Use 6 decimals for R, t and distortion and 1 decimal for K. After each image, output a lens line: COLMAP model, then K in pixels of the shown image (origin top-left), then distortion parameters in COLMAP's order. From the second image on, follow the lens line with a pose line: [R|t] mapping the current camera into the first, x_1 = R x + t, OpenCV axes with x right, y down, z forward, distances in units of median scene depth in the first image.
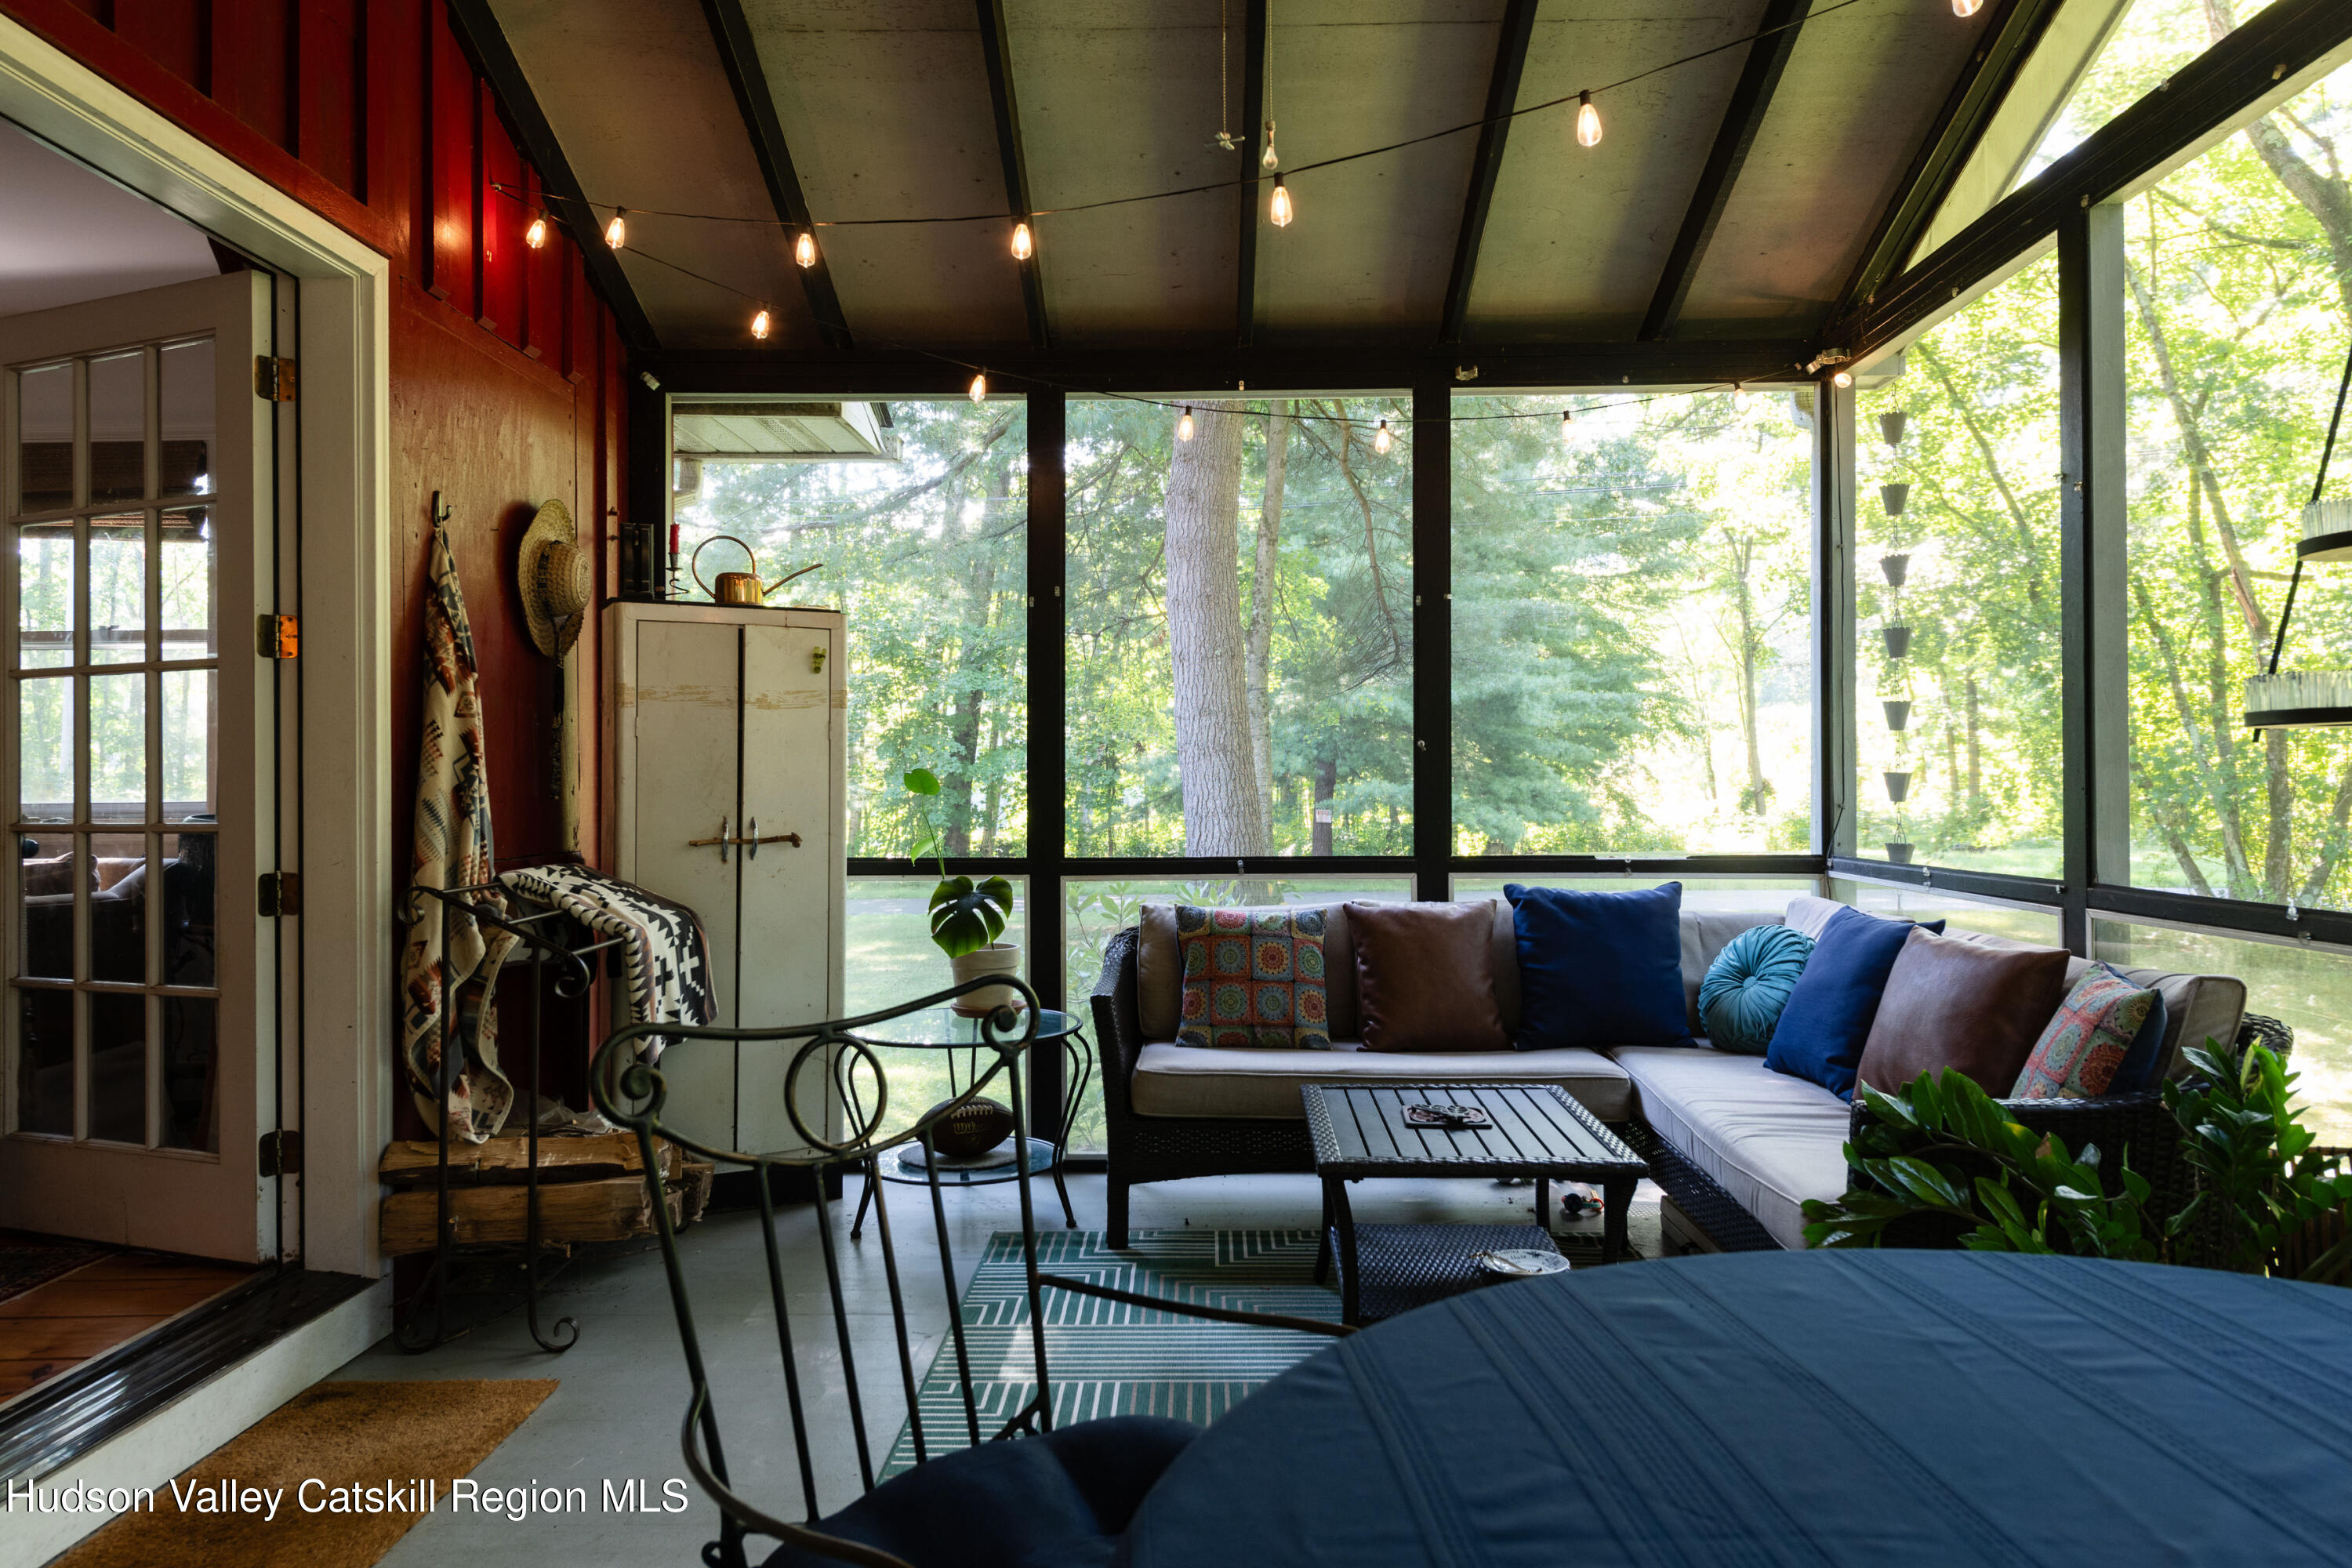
lens RADIAL K [[1557.0, 0, 1193.0], [0, 1557.0, 765.4], [0, 0, 1]] dist [0.028032, -0.024254]
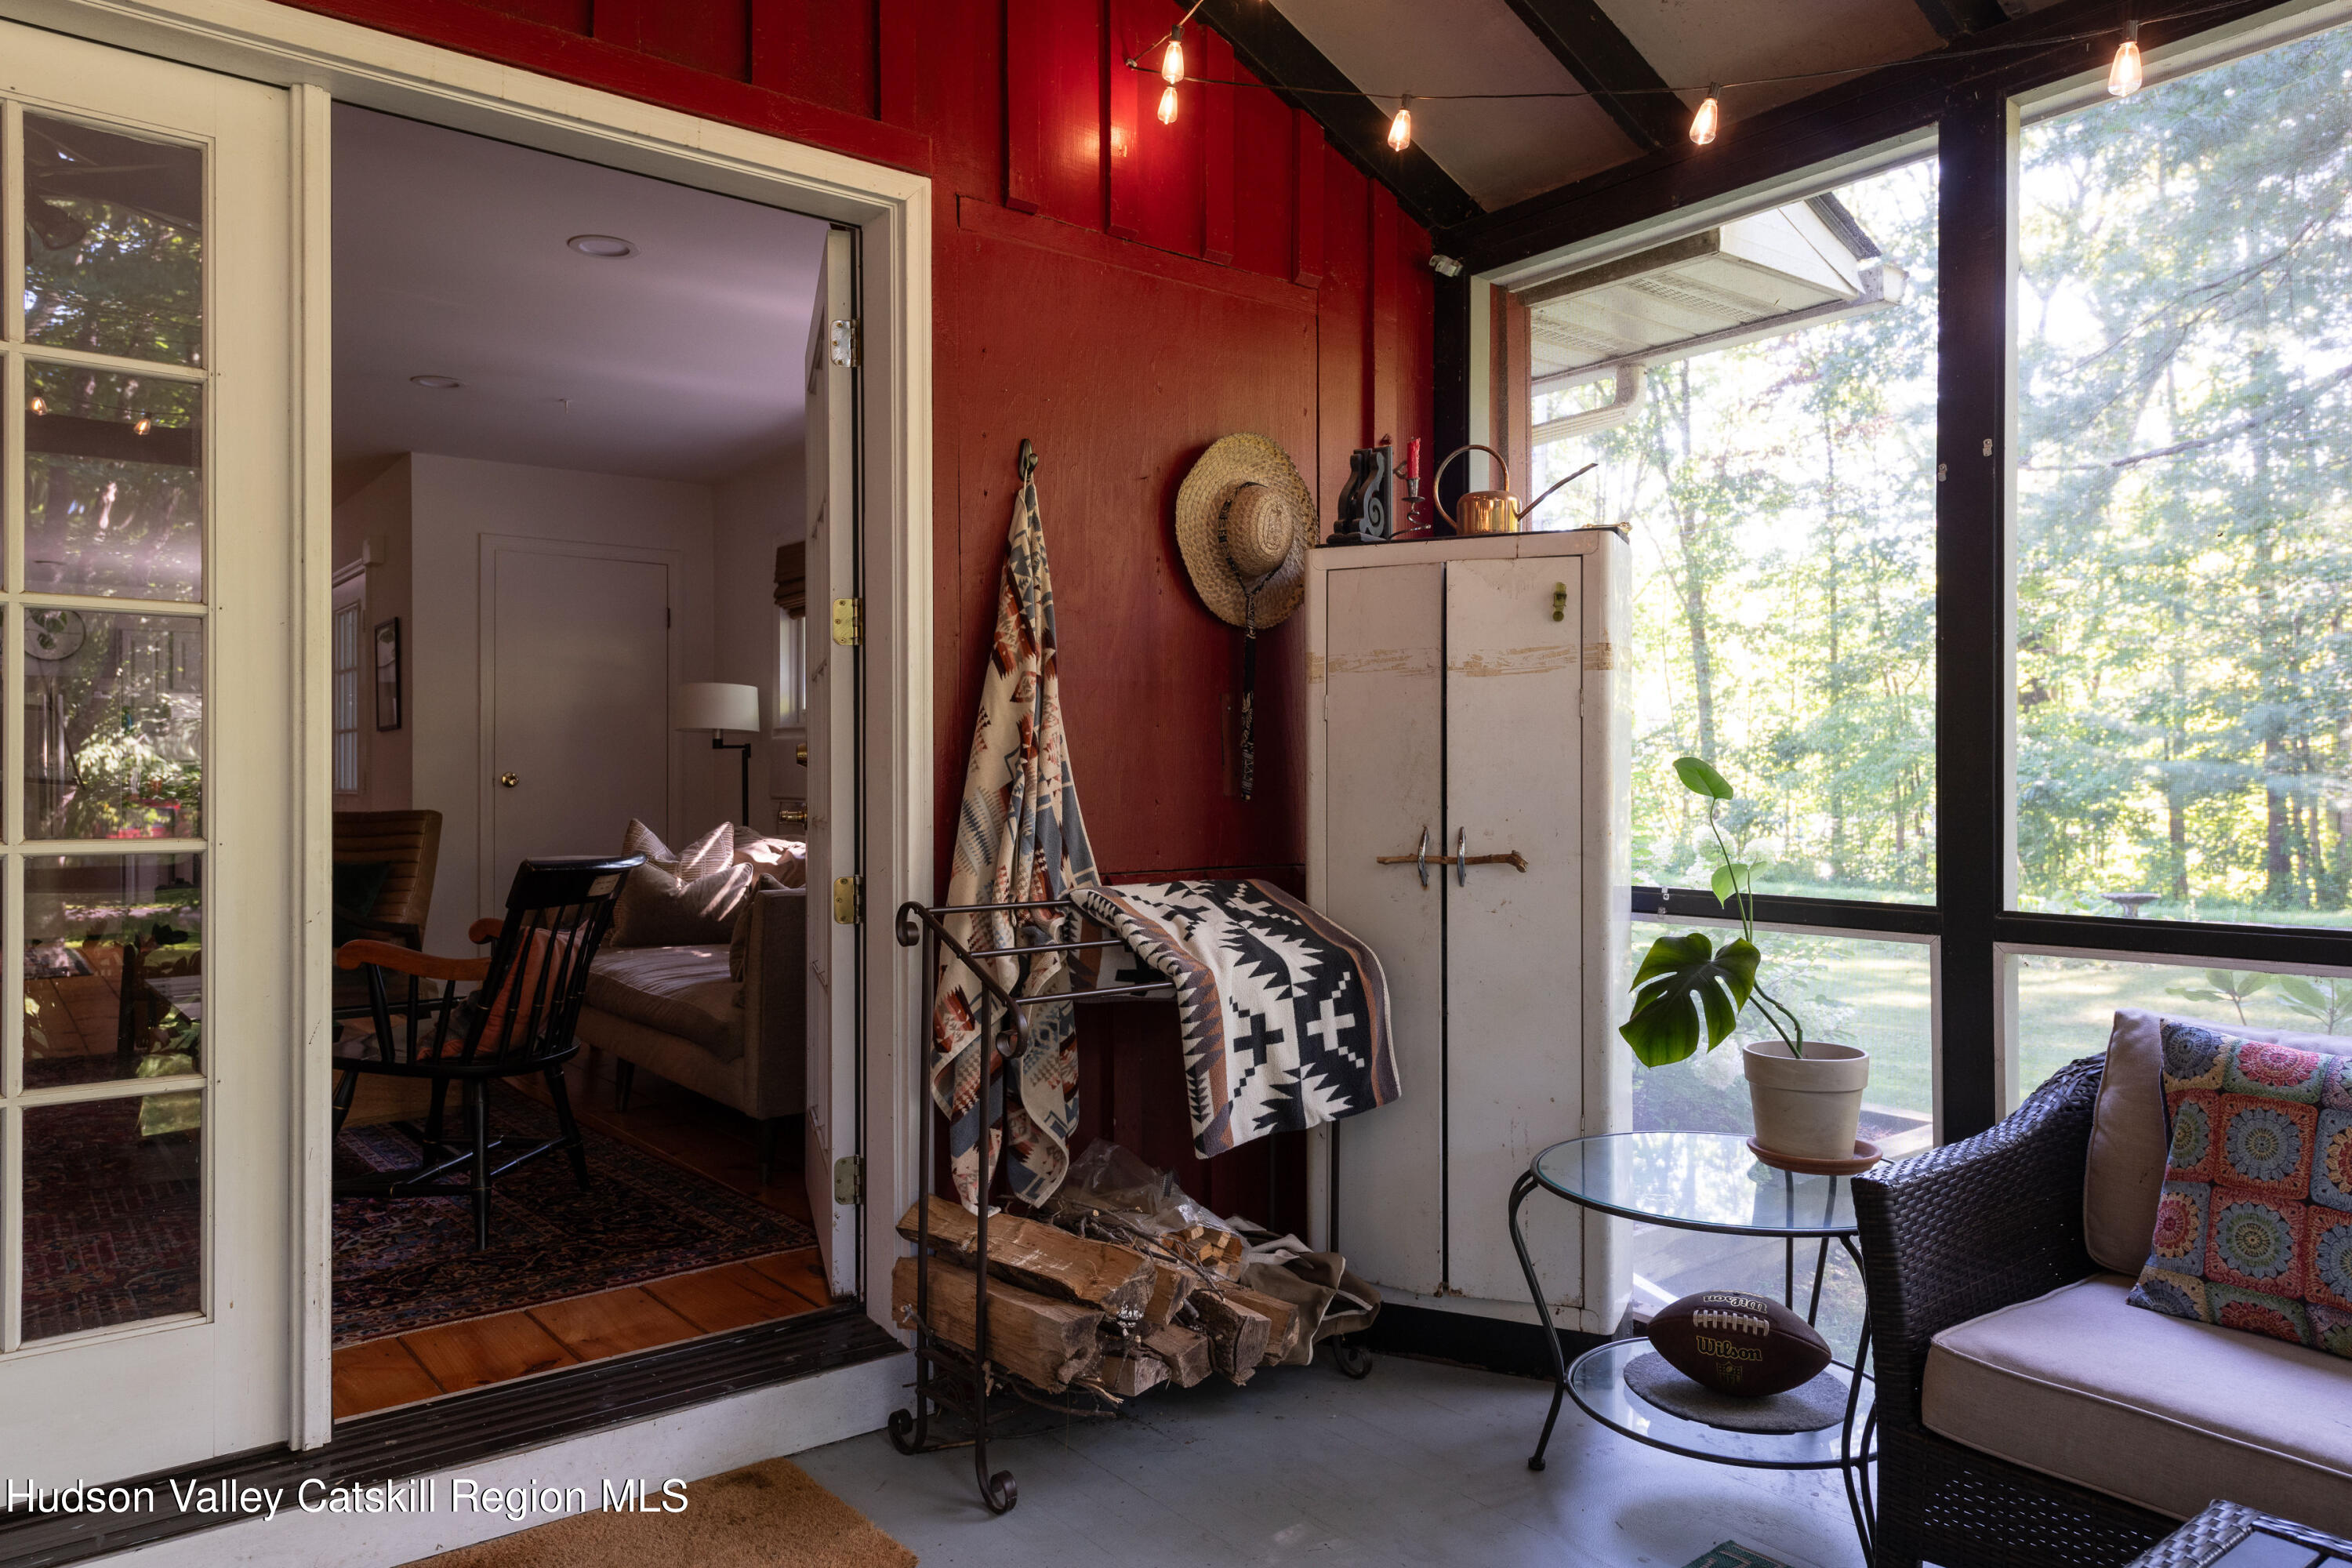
lens RADIAL K [[1557.0, 0, 1193.0], [0, 1557.0, 765.4], [0, 0, 1]] dist [0.028032, -0.024254]
pose [[0.620154, -0.004959, -0.784464, 0.208067], [0.008985, 0.999959, 0.000781, 0.002951], [0.784428, -0.007533, 0.620174, 0.462743]]
